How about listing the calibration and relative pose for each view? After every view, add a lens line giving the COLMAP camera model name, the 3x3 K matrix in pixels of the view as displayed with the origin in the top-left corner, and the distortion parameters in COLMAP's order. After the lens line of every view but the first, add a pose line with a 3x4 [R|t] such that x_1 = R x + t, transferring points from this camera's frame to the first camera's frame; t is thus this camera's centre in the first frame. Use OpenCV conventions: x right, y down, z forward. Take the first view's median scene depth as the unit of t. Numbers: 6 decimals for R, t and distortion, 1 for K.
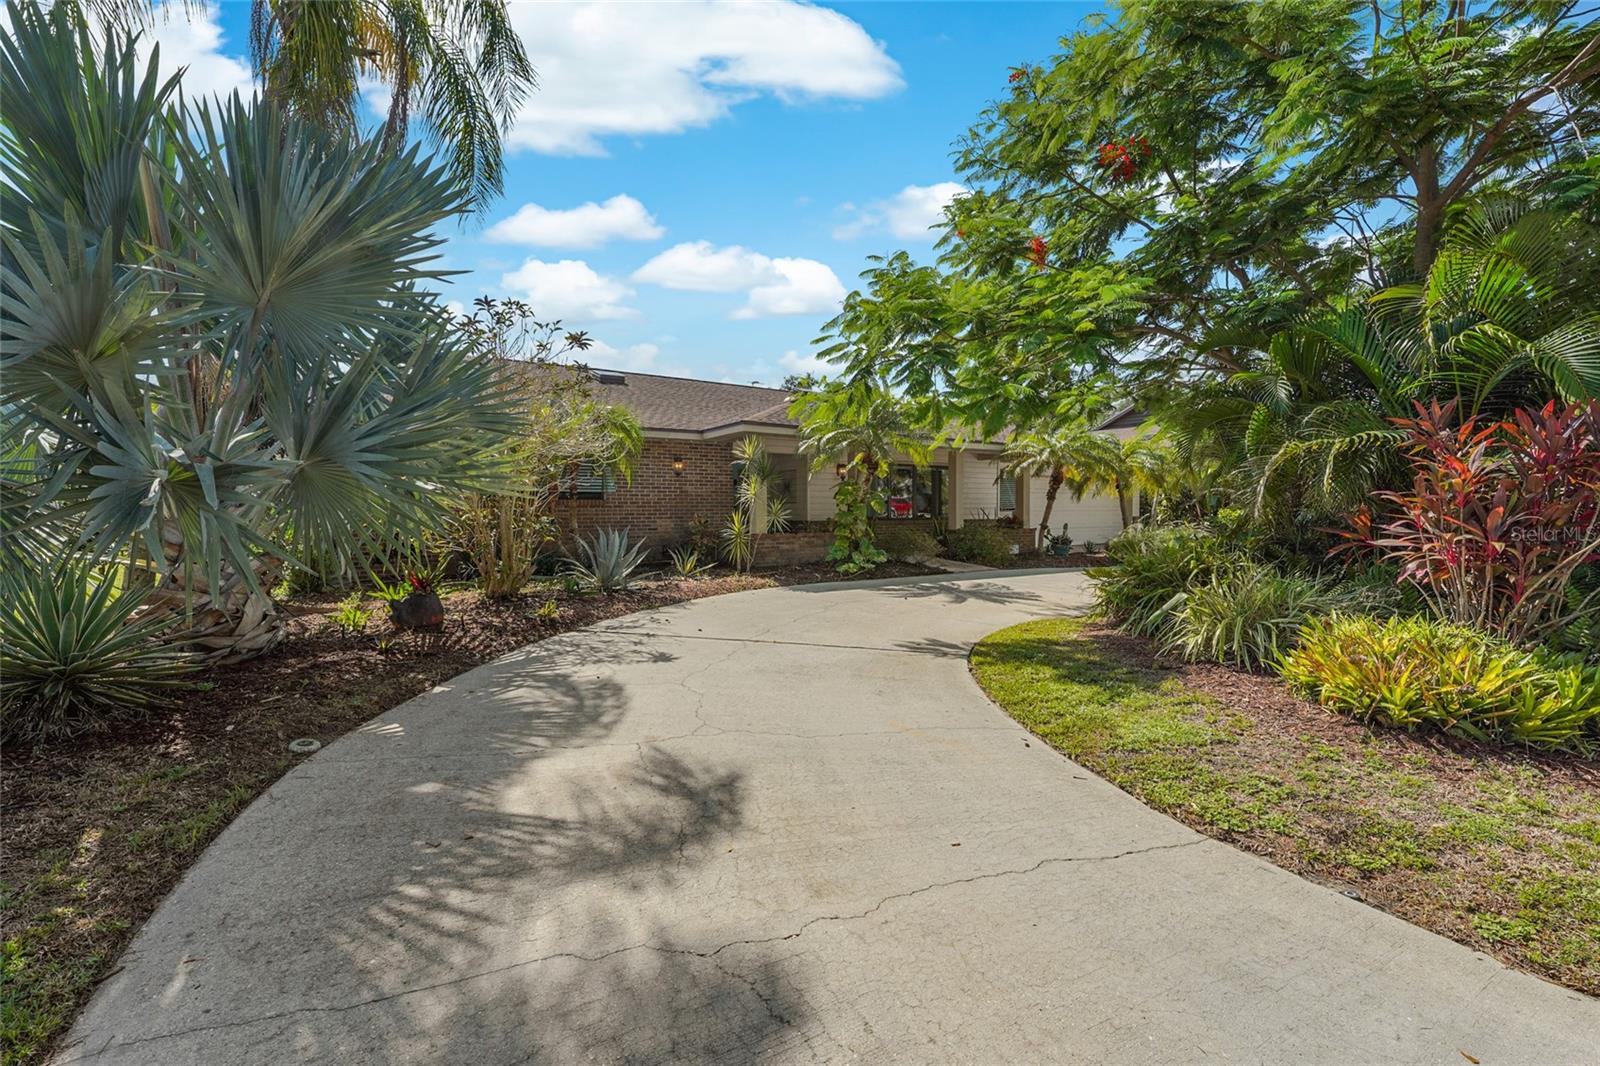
lens RADIAL K [[703.4, 0, 798.9], [0, 703.4, 533.1], [0, 0, 1]] dist [-0.000438, -0.000004]
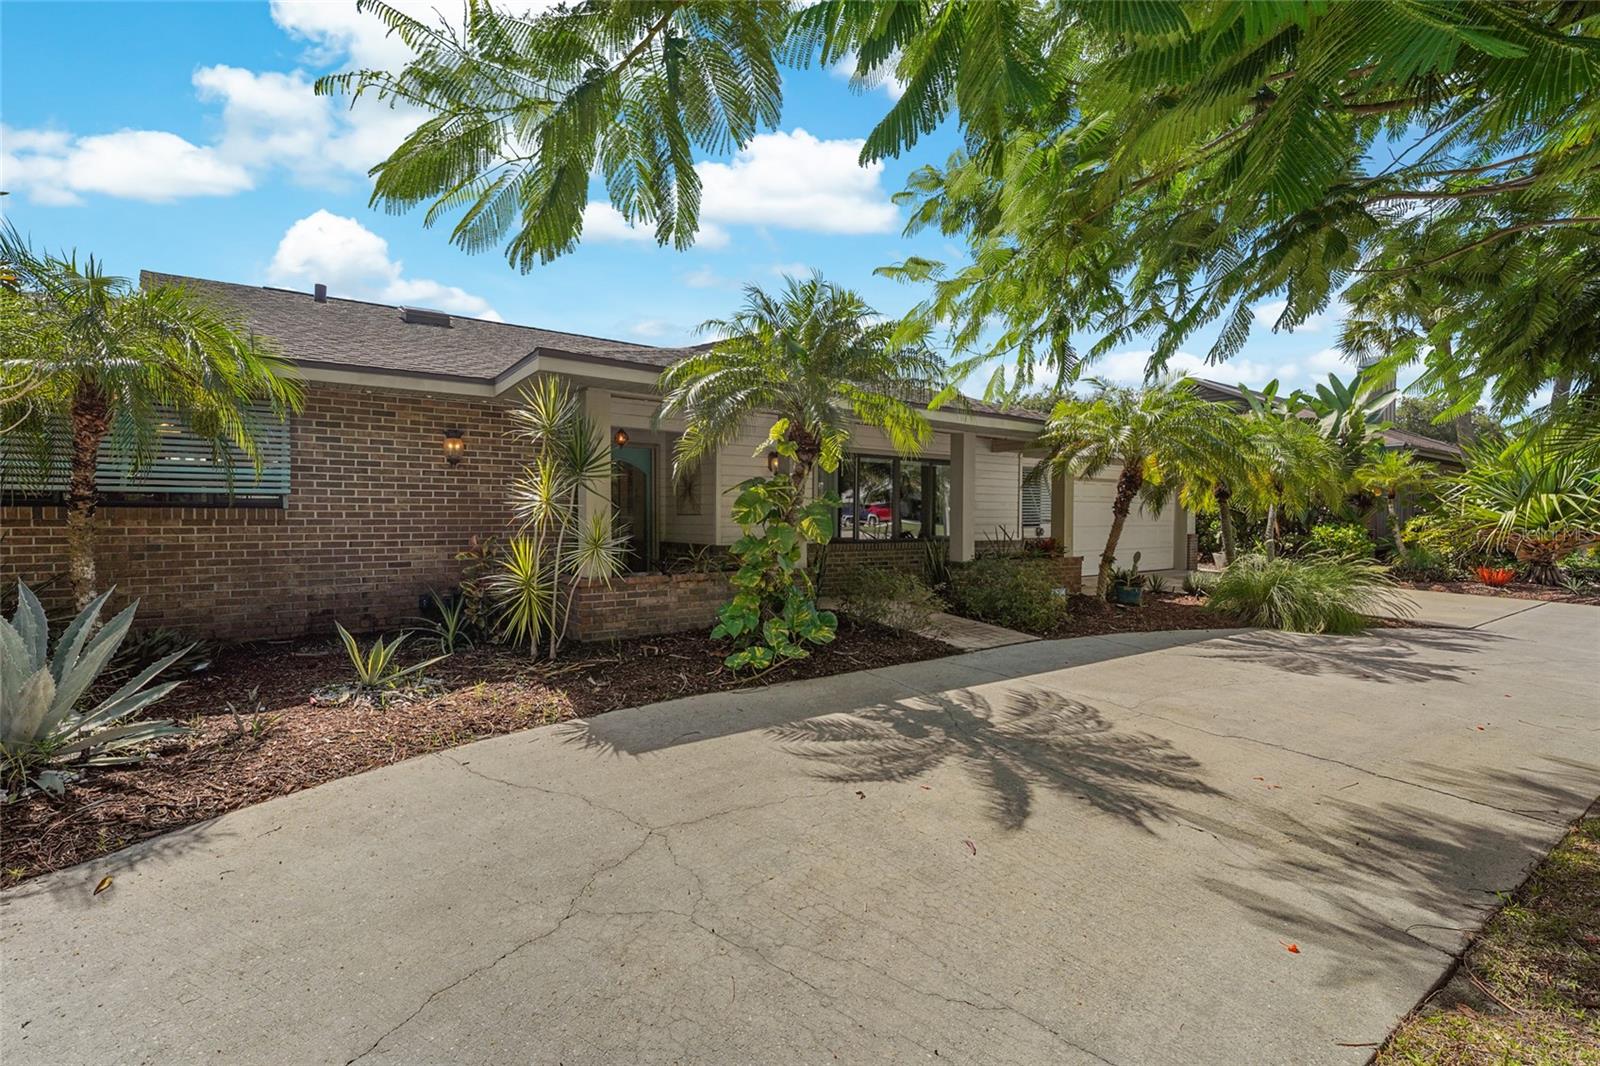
lens RADIAL K [[703.4, 0, 797.0], [0, 703.4, 523.6], [0, 0, 1]] dist [-0.000438, -0.000004]
pose [[0.999829, 0.010606, 0.015140, 0.091656], [-0.010315, 0.999763, -0.019174, -0.032426], [-0.015340, 0.019014, 0.999702, 0.515557]]
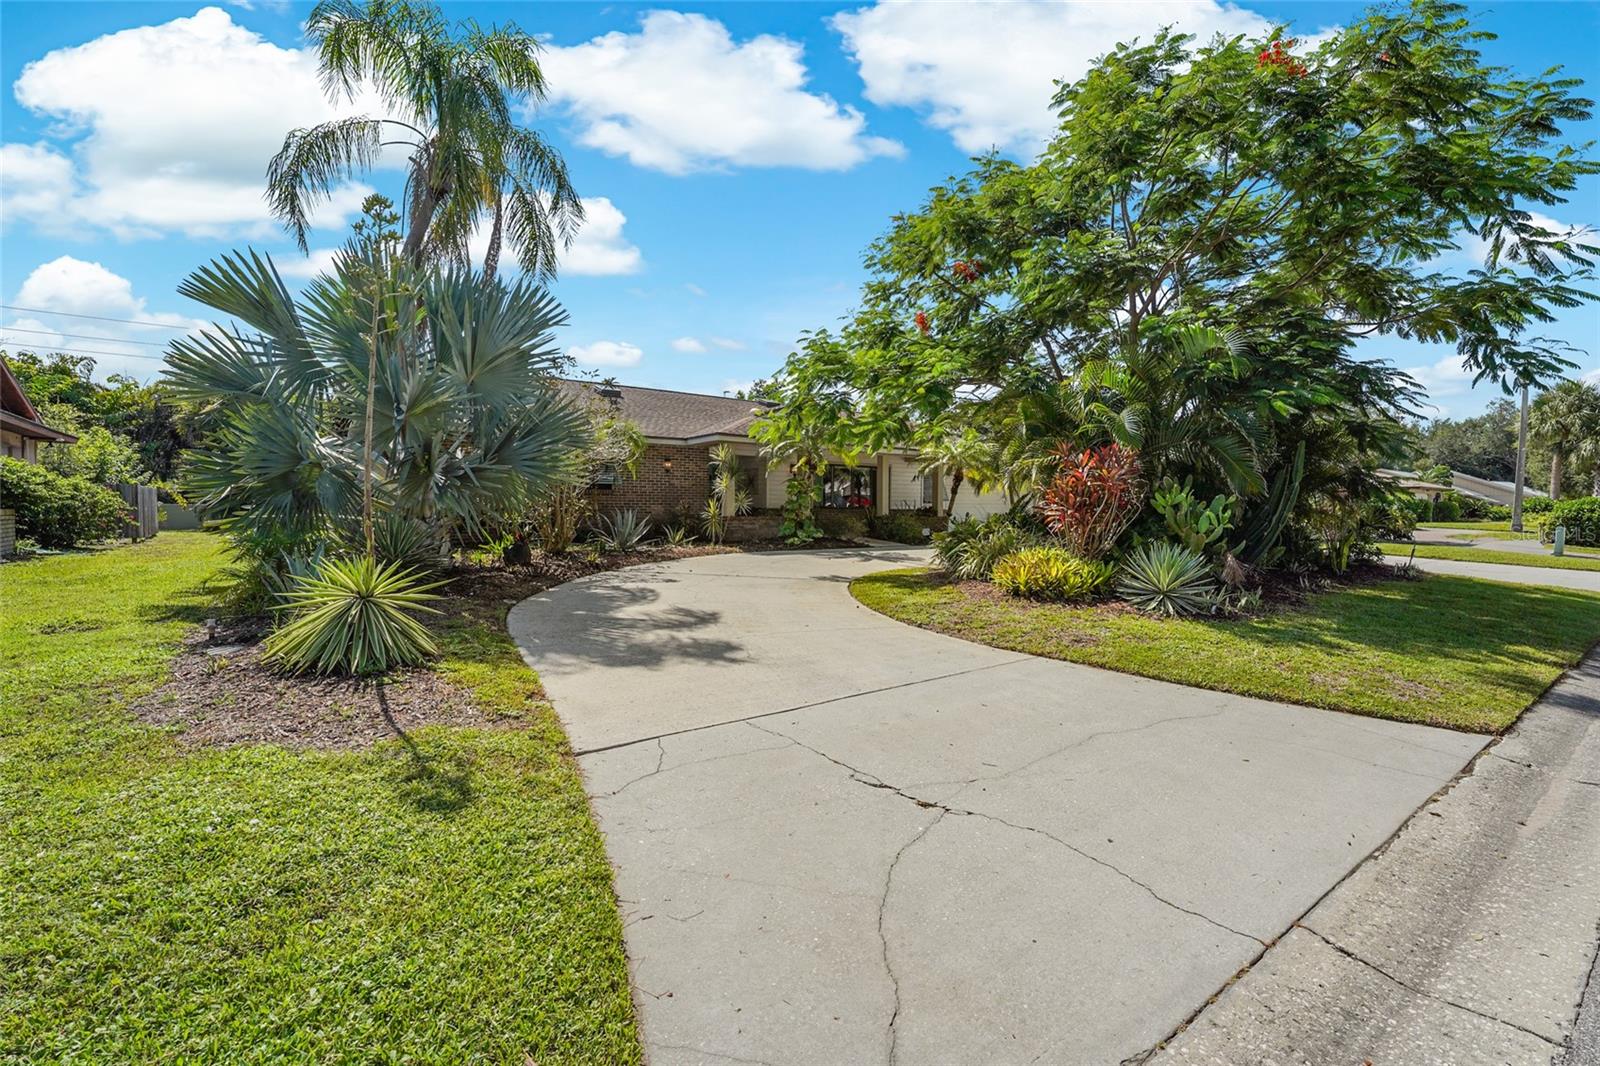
lens RADIAL K [[703.4, 0, 804.2], [0, 703.4, 530.5], [0, 0, 1]] dist [-0.000438, -0.000004]
pose [[0.998769, 0.007671, 0.049000, 0.022702], [-0.007790, 0.999967, 0.002243, 0.025458], [-0.048981, -0.002622, 0.998796, -0.368445]]
